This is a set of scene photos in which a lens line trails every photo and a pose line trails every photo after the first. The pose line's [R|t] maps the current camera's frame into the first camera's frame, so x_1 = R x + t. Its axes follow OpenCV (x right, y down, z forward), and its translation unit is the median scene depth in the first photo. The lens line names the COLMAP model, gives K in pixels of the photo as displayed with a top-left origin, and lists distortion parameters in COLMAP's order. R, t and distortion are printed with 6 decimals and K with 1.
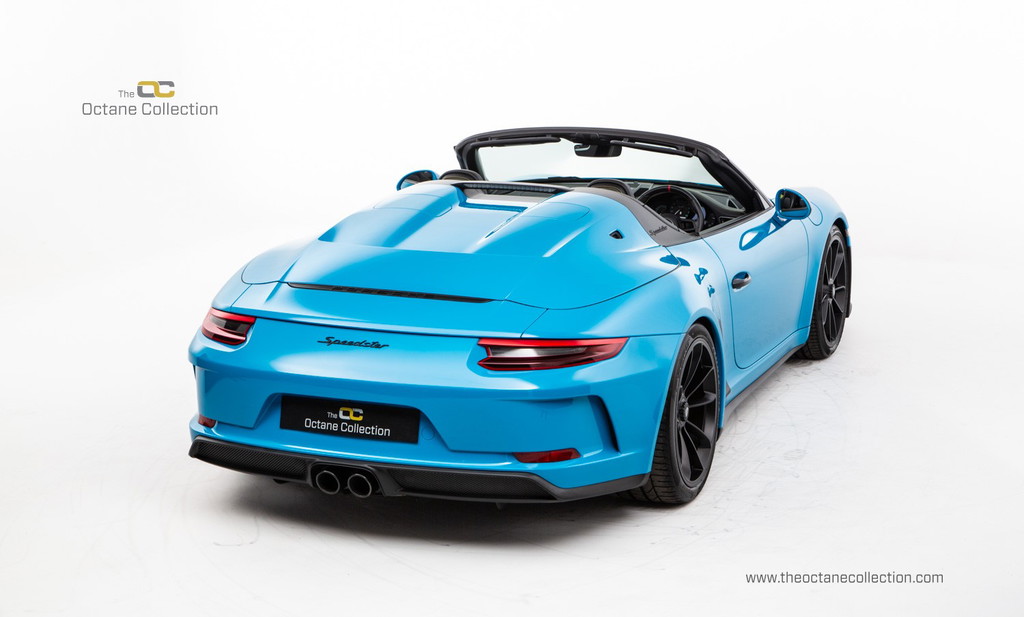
lens RADIAL K [[1822.9, 0, 512.0], [0, 1822.9, 308.5], [0, 0, 1]] dist [0.361143, 0.021451]
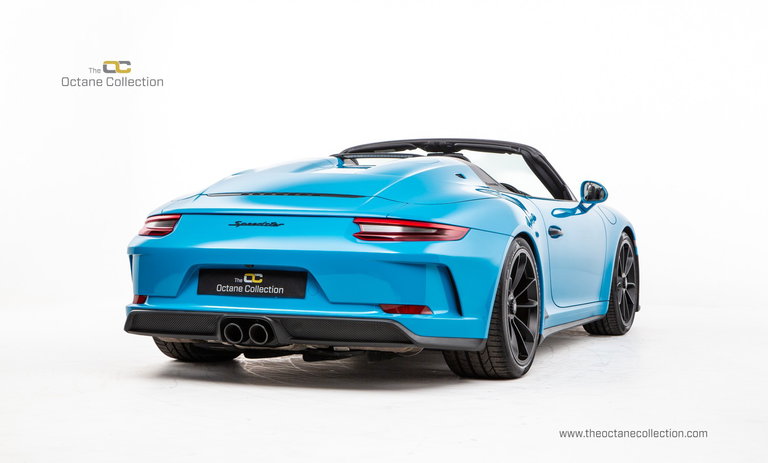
lens RADIAL K [[1367.2, 0, 384.0], [0, 1367.2, 231.5], [0, 0, 1]] dist [0.361143, 0.021451]
pose [[0.999930, 0.011399, 0.003274, -0.000028], [-0.010587, 0.982356, -0.186723, 0.193019], [-0.005344, 0.186675, 0.982407, 0.048460]]
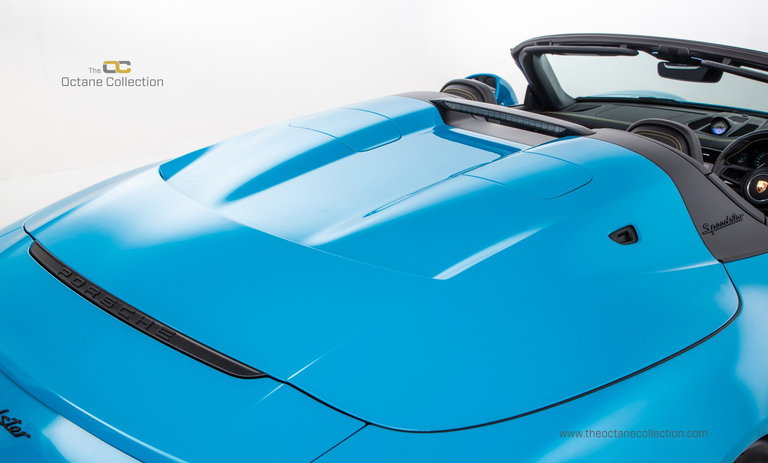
lens RADIAL K [[898.4, 0, 384.0], [0, 898.4, 231.5], [0, 0, 1]] dist [-0.019372, -0.005365]
pose [[0.924921, 0.157663, -0.345924, 0.087844], [-0.115792, 0.983545, 0.138675, -0.074248], [0.362096, -0.088208, 0.927958, 0.772311]]
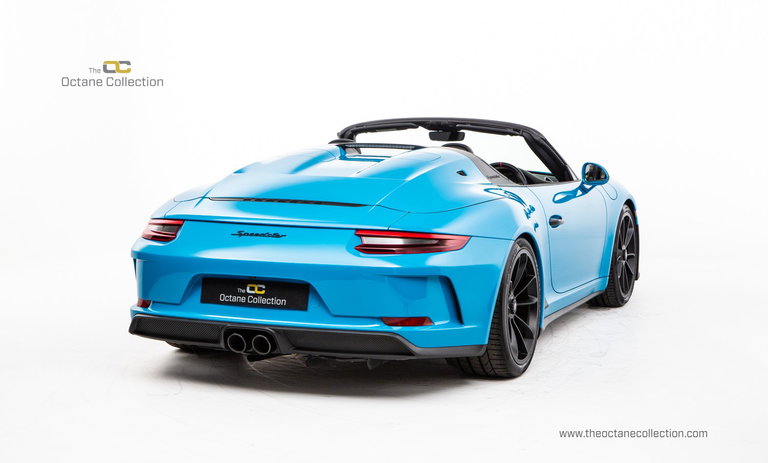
lens RADIAL K [[1367.2, 0, 384.0], [0, 1367.2, 231.5], [0, 0, 1]] dist [0.361143, 0.021451]
pose [[0.999922, 0.012114, 0.003022, -0.000917], [-0.011712, 0.993957, -0.109142, 0.115528], [-0.004326, 0.109098, 0.994022, 0.030779]]
